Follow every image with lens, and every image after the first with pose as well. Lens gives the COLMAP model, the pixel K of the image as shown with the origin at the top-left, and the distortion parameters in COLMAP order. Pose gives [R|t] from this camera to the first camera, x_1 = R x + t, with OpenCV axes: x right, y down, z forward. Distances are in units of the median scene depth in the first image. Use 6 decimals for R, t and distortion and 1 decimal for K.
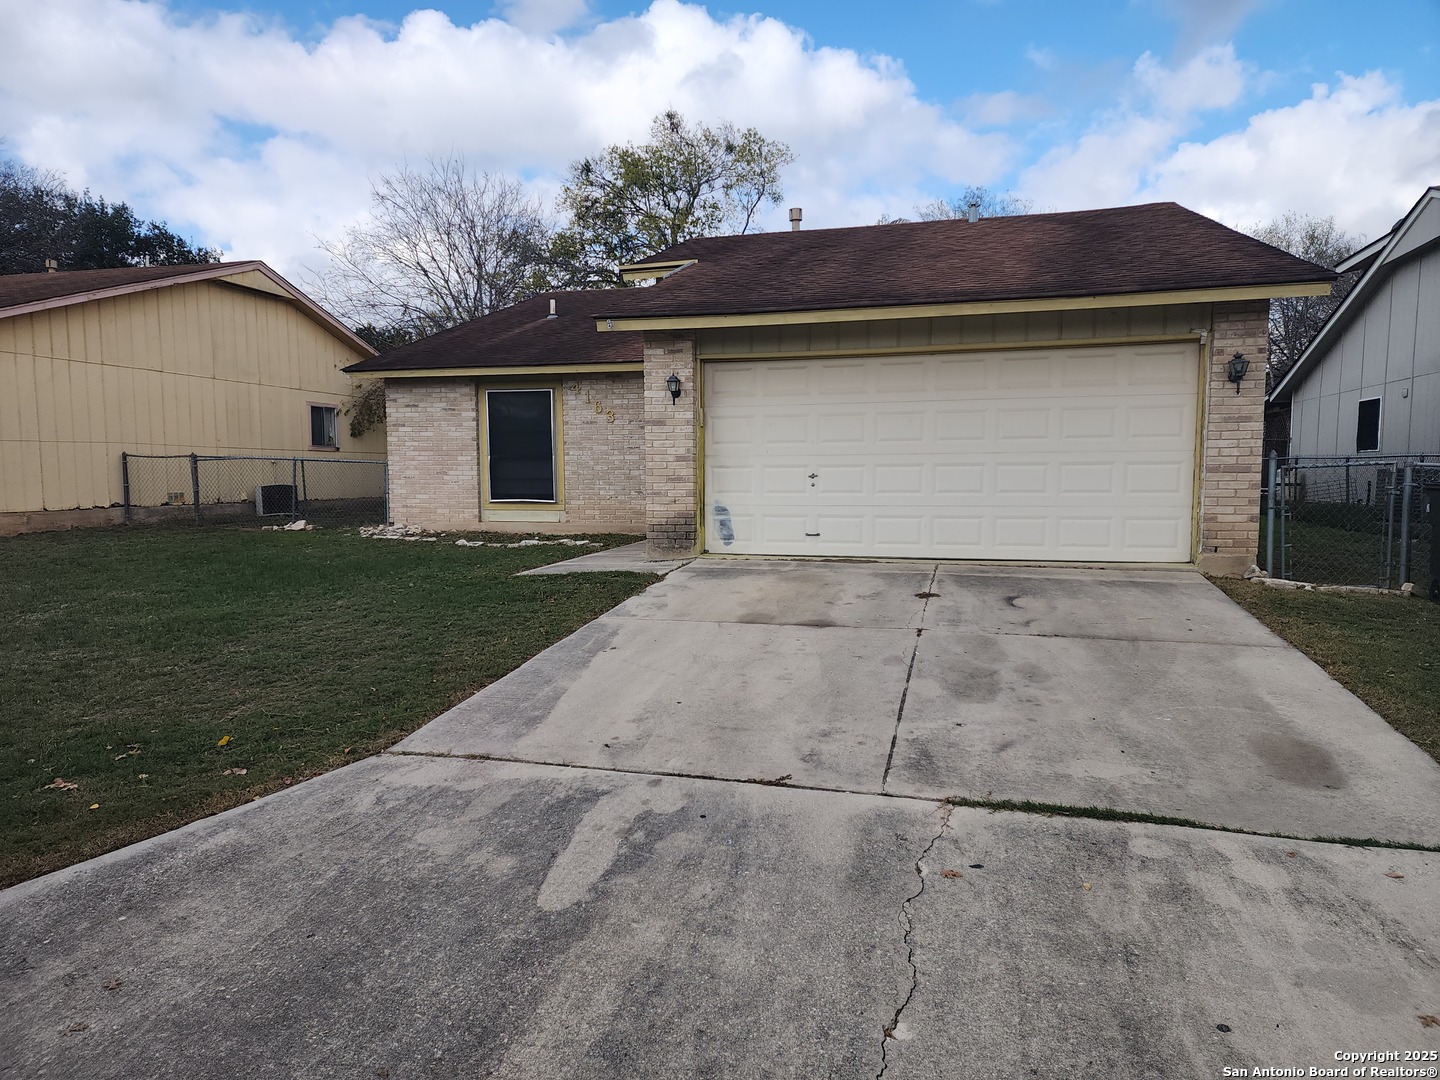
lens RADIAL K [[952.9, 0, 720.0], [0, 952.9, 540.0], [0, 0, 1]] dist [0.088643, -0.074264]
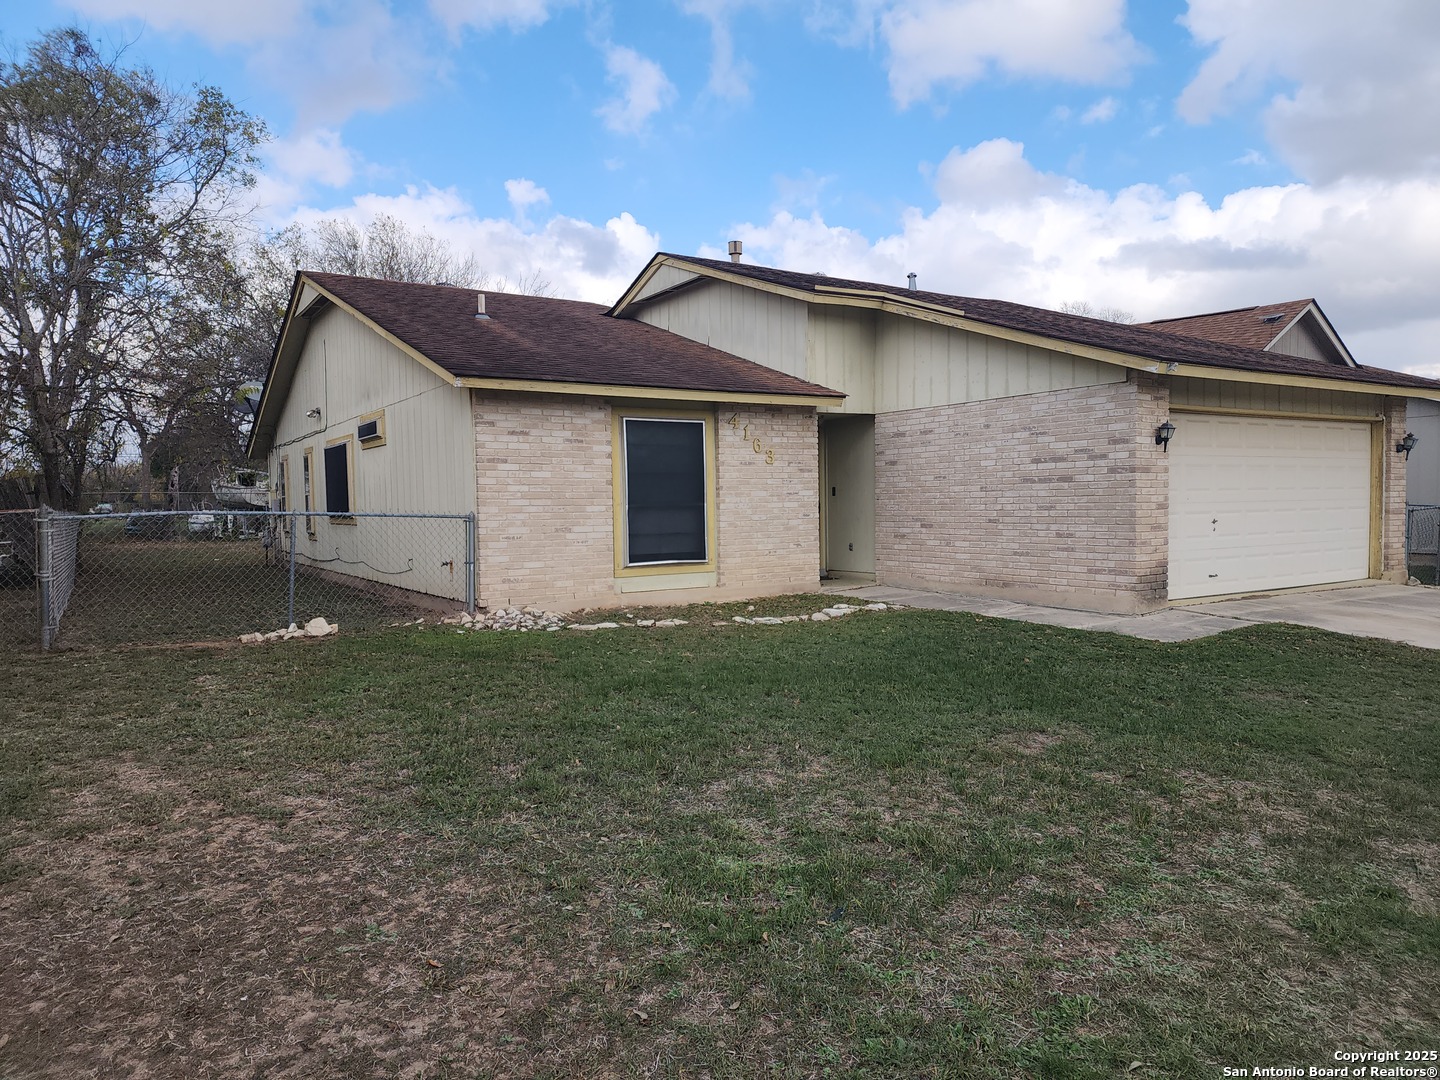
lens RADIAL K [[952.9, 0, 720.0], [0, 952.9, 540.0], [0, 0, 1]] dist [0.088643, -0.074264]
pose [[0.681568, -0.036414, 0.730849, -0.734511], [0.065872, 0.997759, -0.011717, -0.047126], [-0.728784, 0.056128, 0.682439, 0.443660]]
